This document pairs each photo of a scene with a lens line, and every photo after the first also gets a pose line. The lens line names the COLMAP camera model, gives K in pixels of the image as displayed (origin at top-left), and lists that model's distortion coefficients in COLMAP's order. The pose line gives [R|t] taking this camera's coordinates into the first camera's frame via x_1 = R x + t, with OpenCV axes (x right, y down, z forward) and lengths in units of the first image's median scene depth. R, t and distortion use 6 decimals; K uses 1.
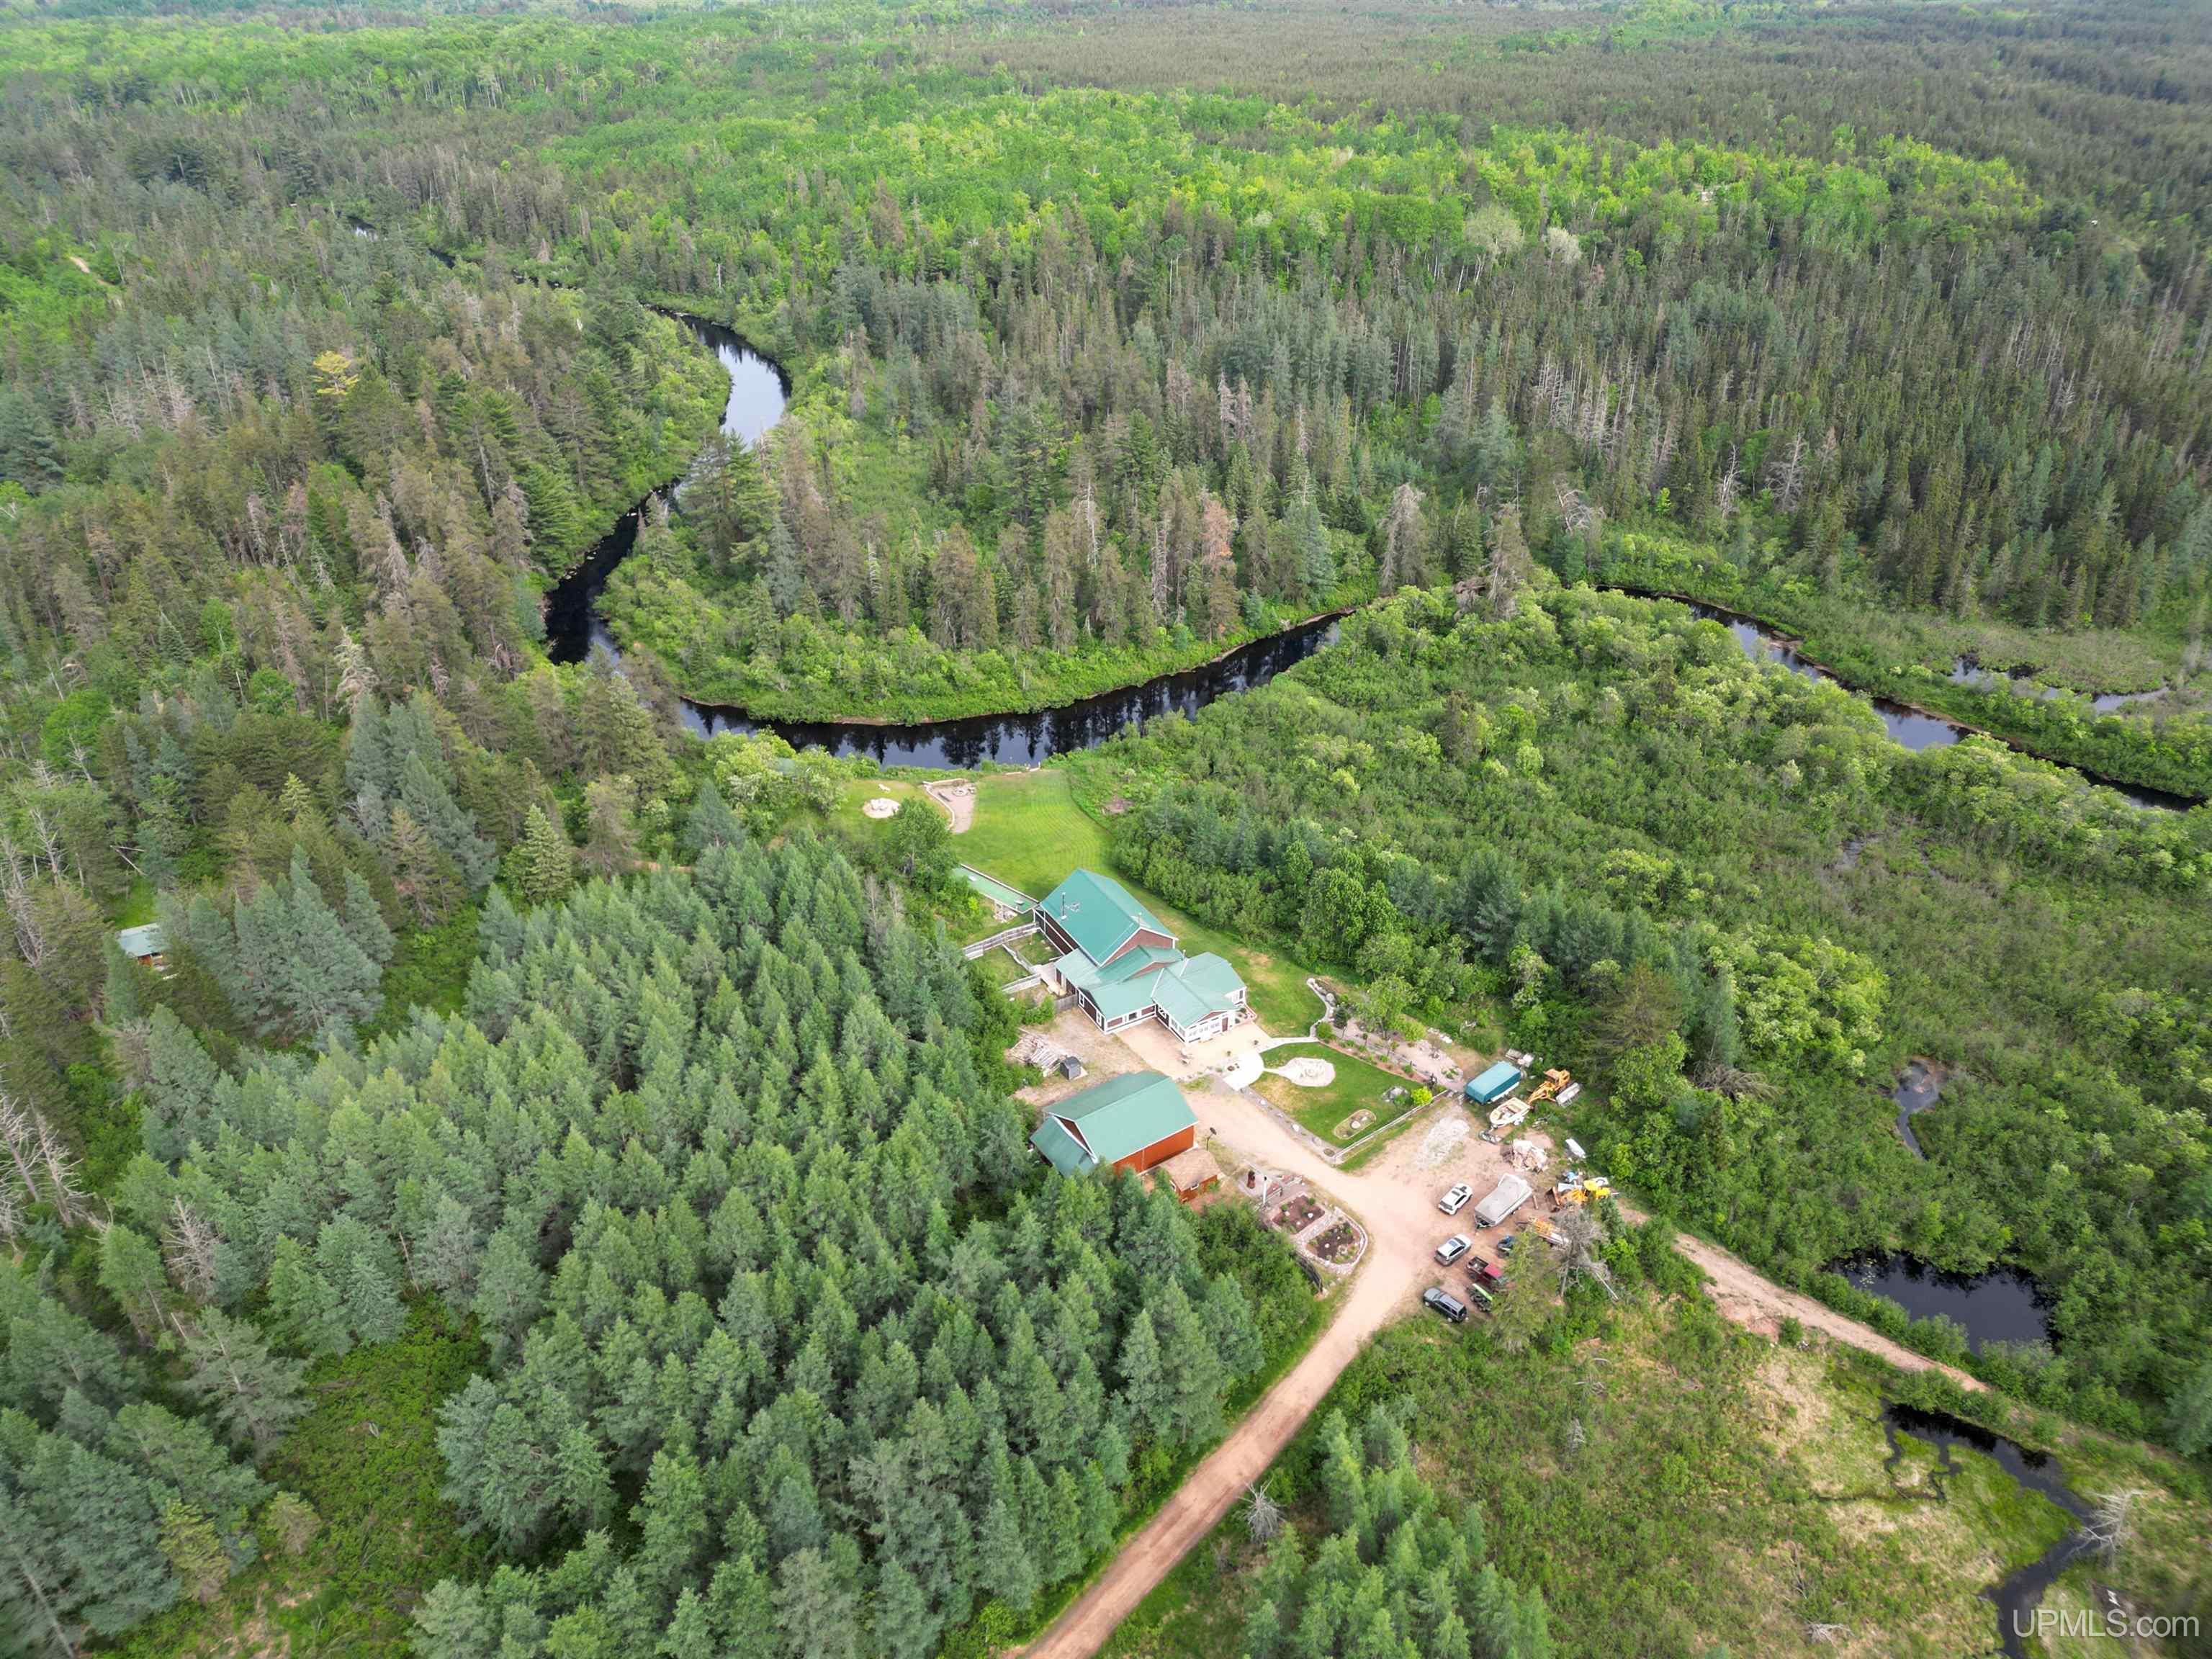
lens RADIAL K [[1523.1, 0, 1103.3], [0, 1523.1, 829.0], [0, 0, 1]] dist [0.058326, -0.047419]
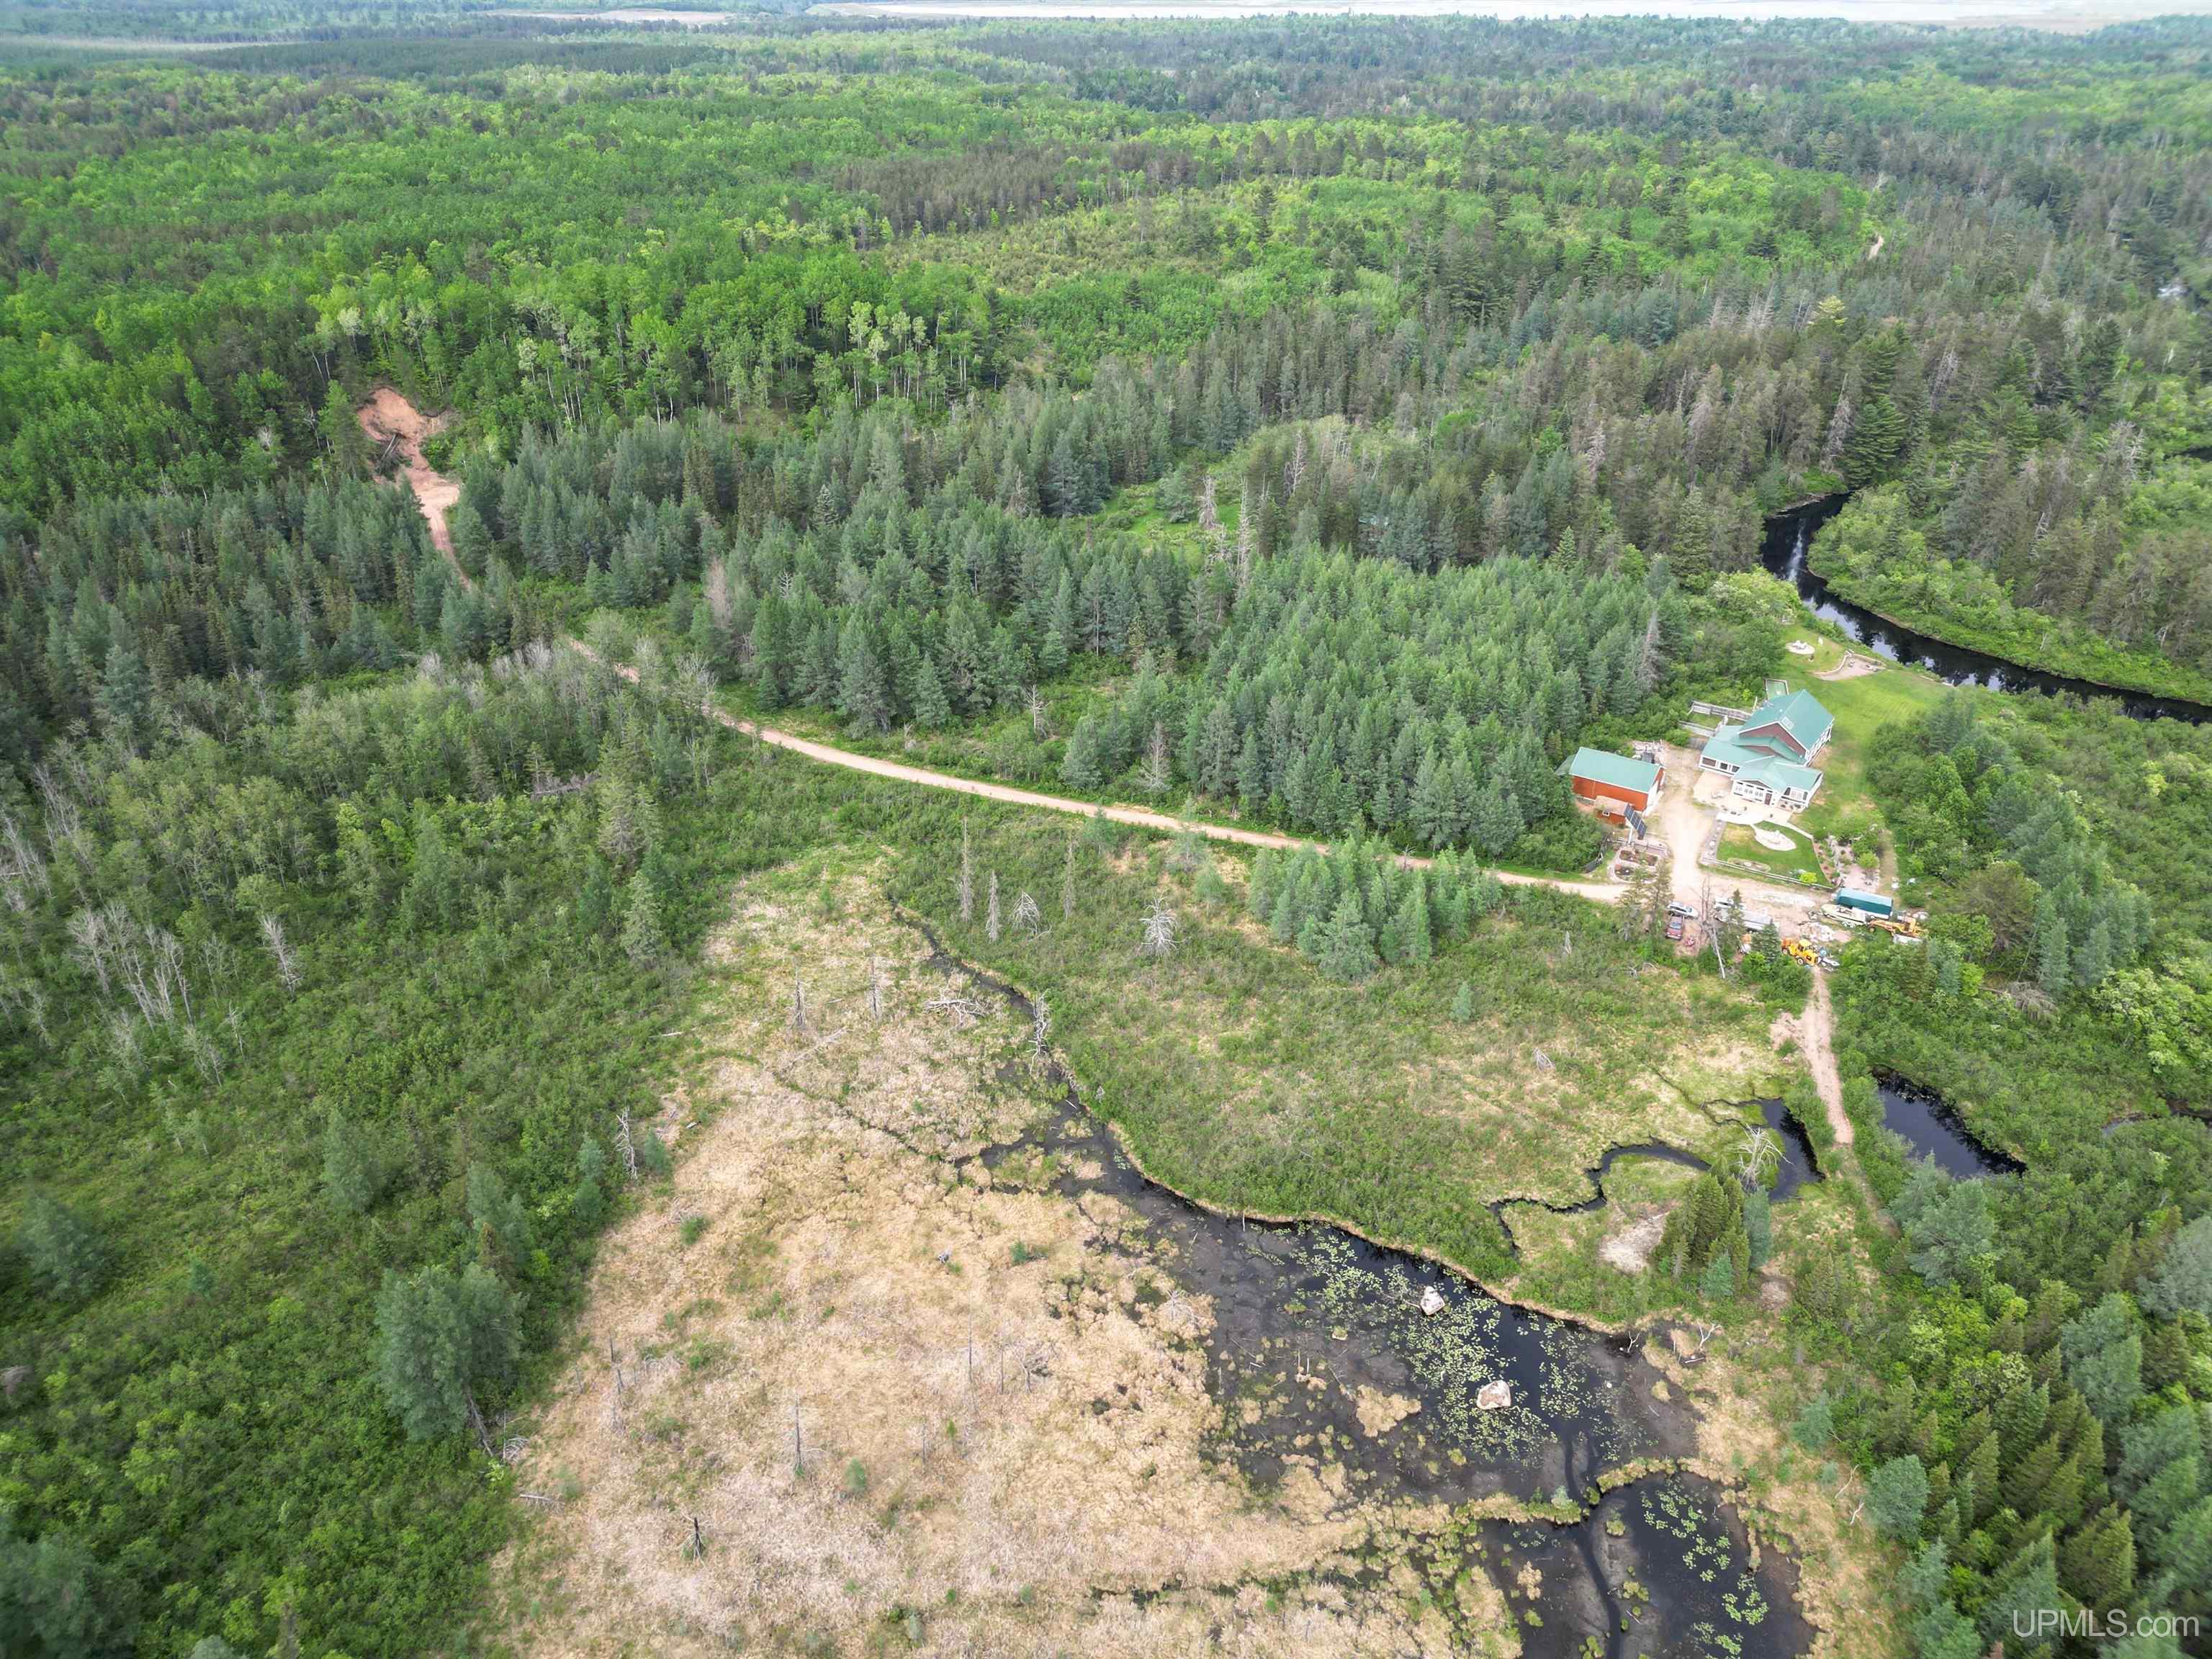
lens RADIAL K [[1523.1, 0, 1103.3], [0, 1523.1, 829.0], [0, 0, 1]] dist [0.058326, -0.047419]
pose [[0.403355, 0.458611, -0.791821, 0.597849], [-0.485762, 0.840655, 0.239446, 0.073616], [0.775461, 0.288055, 0.561858, -0.113856]]
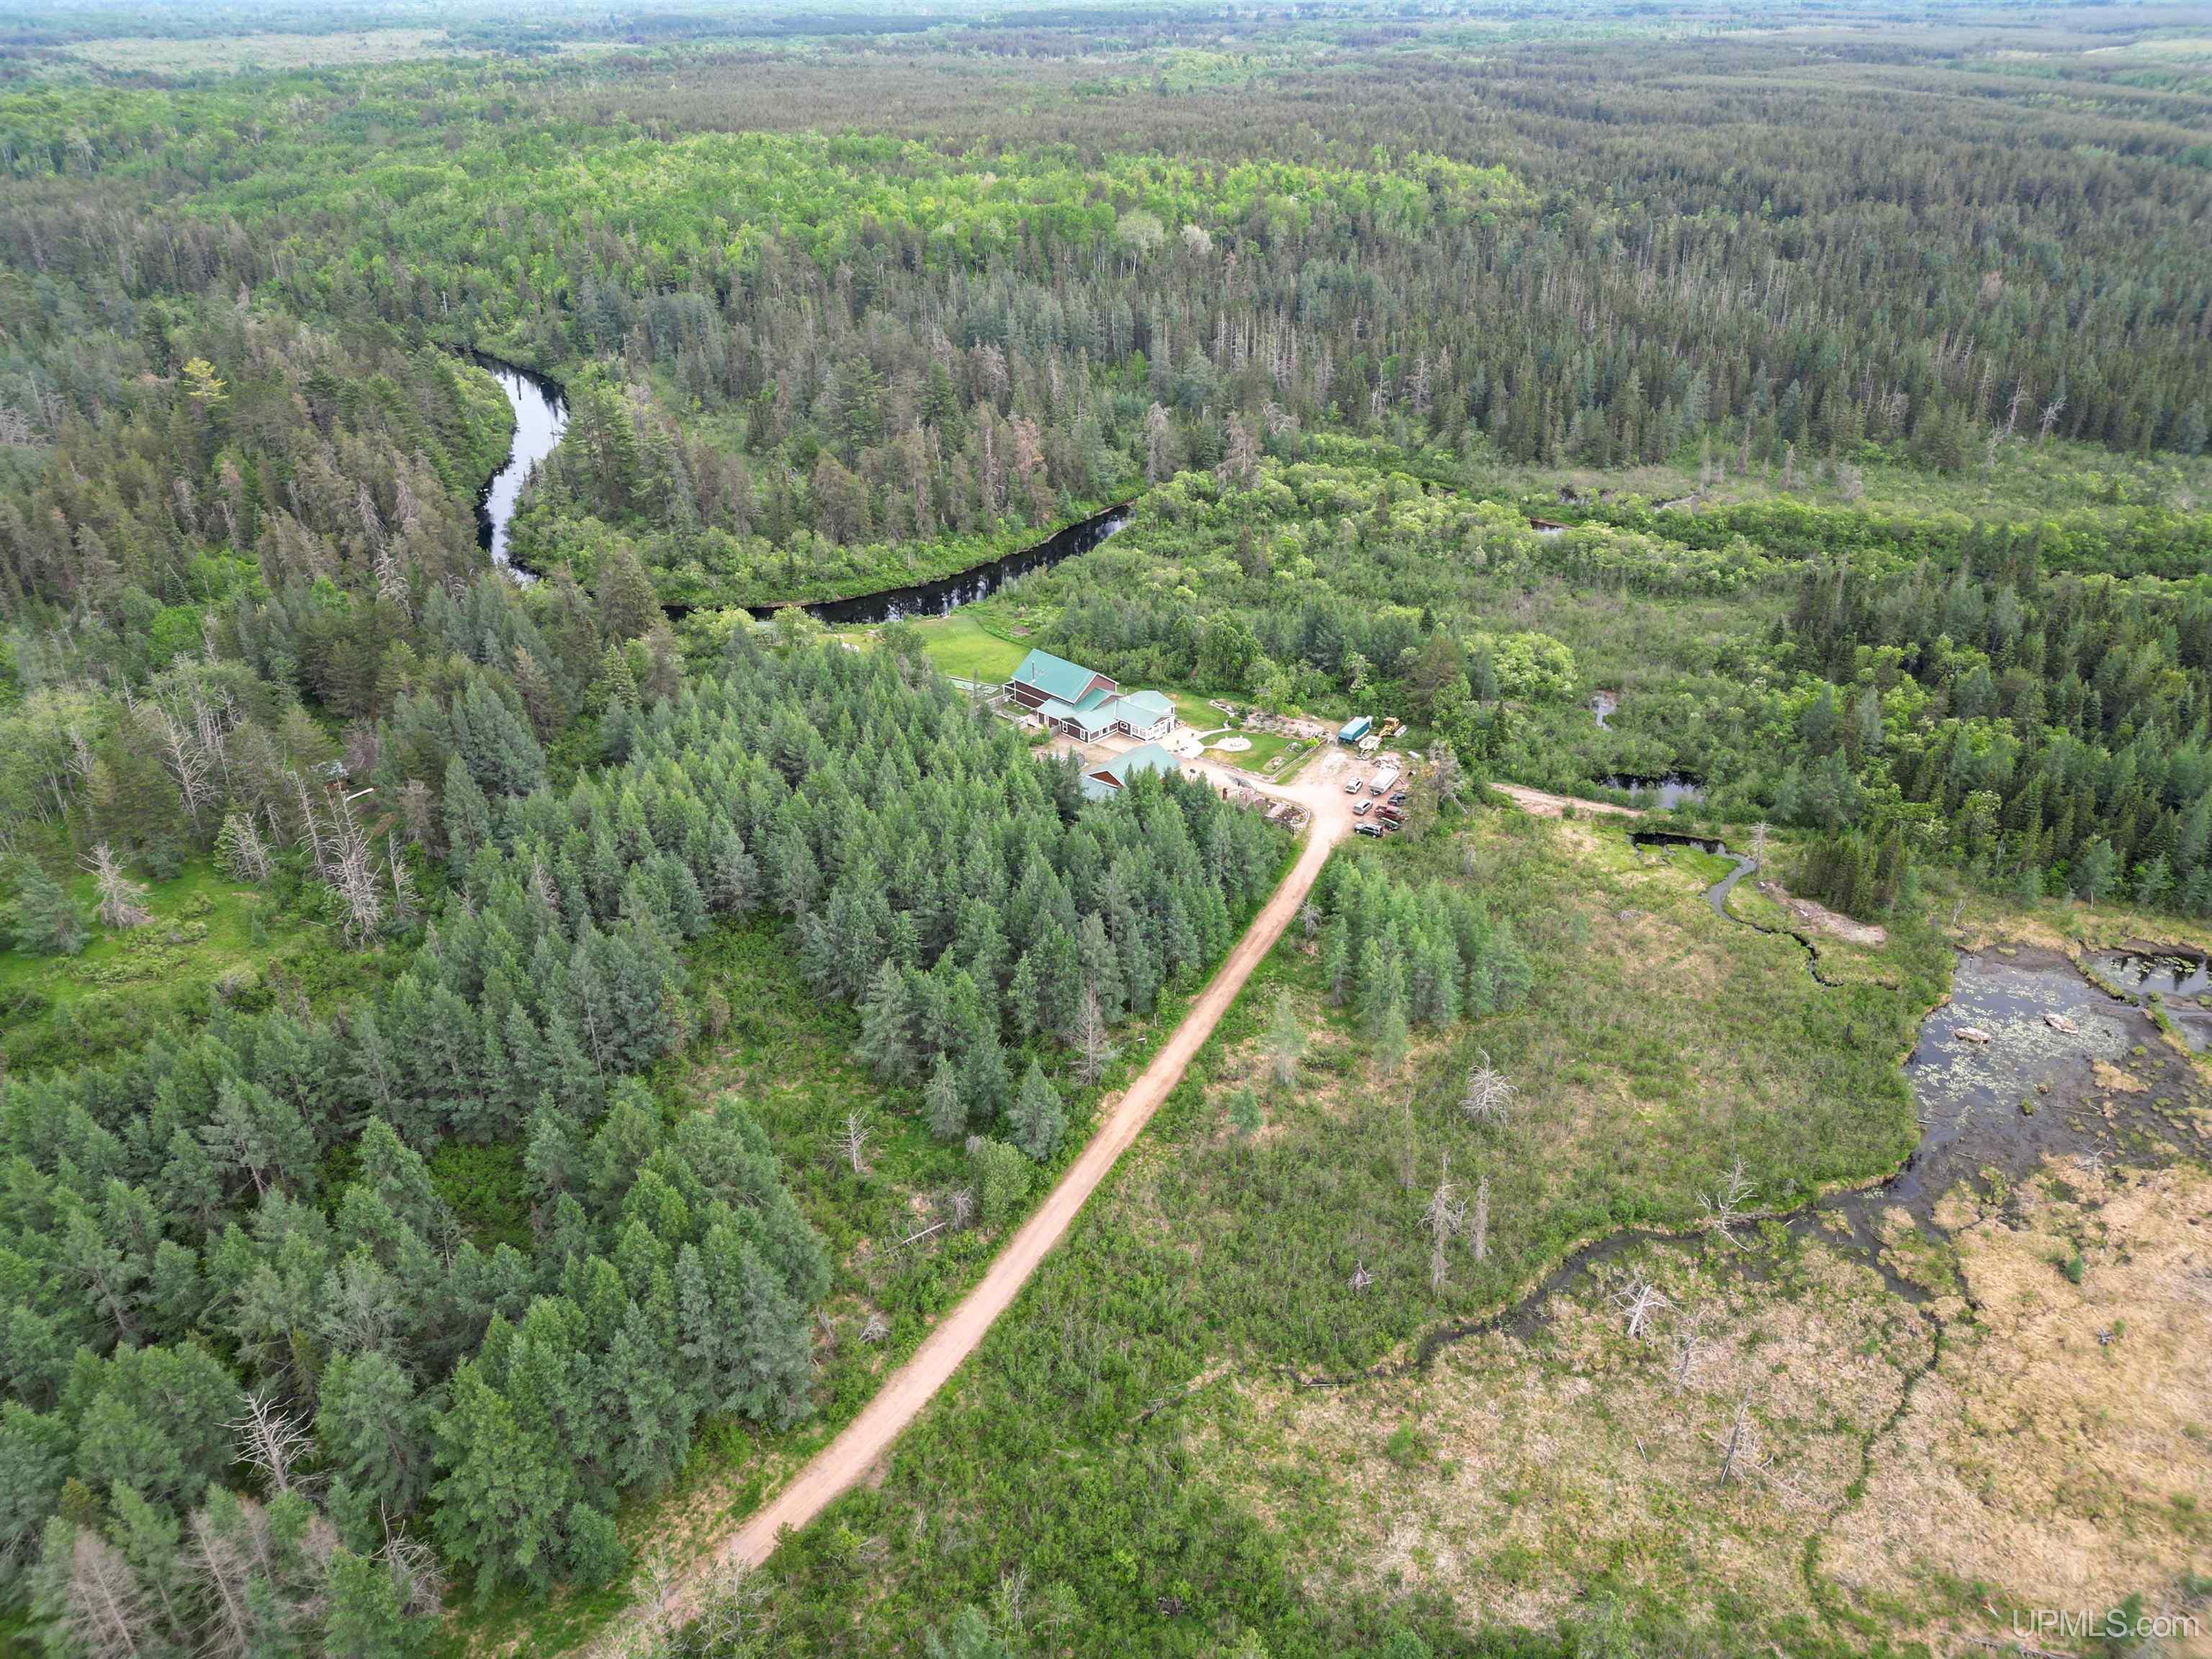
lens RADIAL K [[1523.1, 0, 1103.3], [0, 1523.1, 829.0], [0, 0, 1]] dist [0.058326, -0.047419]
pose [[0.962025, -0.136211, 0.236549, -0.216295], [0.143685, 0.989516, -0.014564, 0.154639], [-0.232085, 0.047999, 0.971510, -0.239248]]
